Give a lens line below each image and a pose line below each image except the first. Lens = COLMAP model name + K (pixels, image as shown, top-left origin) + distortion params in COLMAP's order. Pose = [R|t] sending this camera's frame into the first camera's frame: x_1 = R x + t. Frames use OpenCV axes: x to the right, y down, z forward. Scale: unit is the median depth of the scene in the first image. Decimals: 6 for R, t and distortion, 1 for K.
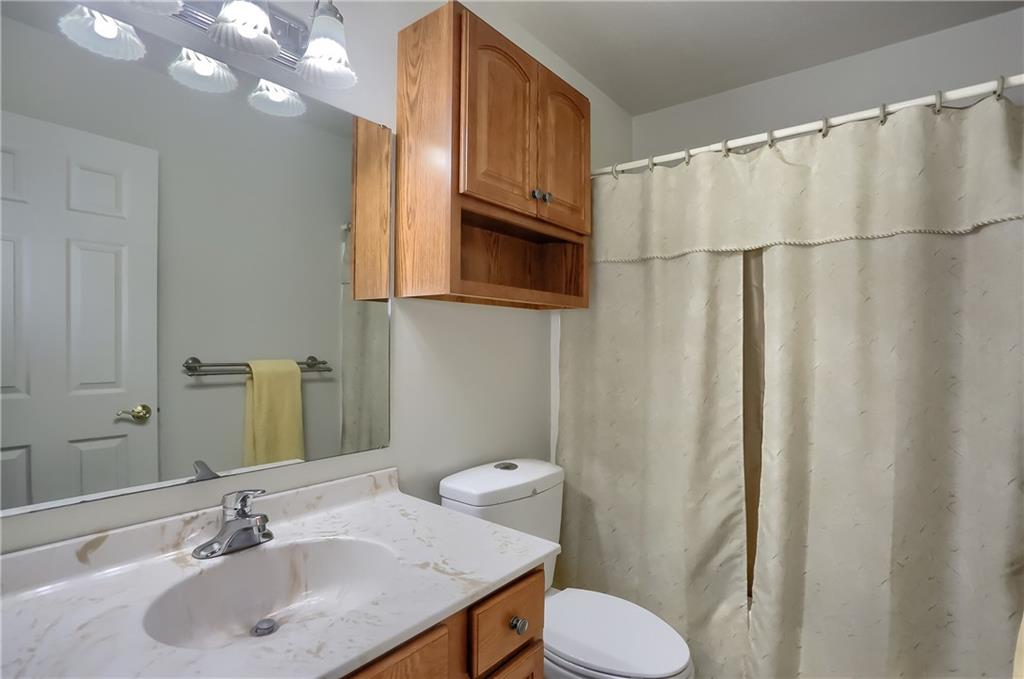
lens RADIAL K [[496.5, 0, 507.8], [0, 496.5, 352.8], [0, 0, 1]] dist [-0.060680, 0.028261]
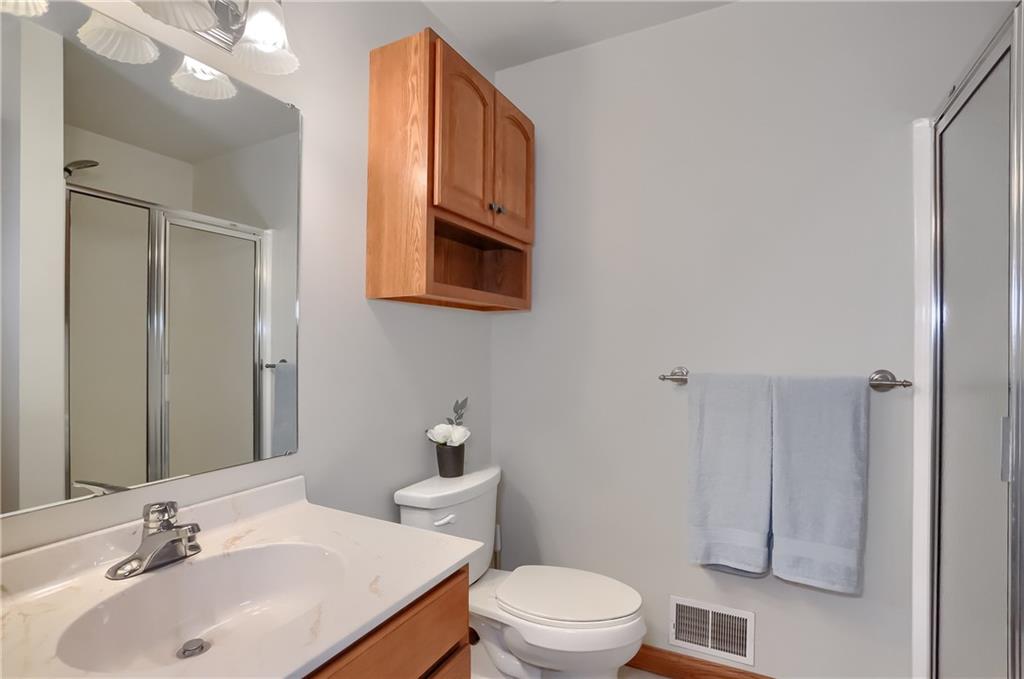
lens RADIAL K [[555.3, 0, 517.1], [0, 555.3, 338.1], [0, 0, 1]] dist [-0.054882, 0.043822]
pose [[0.971437, 0.003443, 0.237273, -0.150480], [0.002090, 0.999732, -0.023065, 0.001069], [-0.237289, 0.022902, 0.971169, -0.173073]]
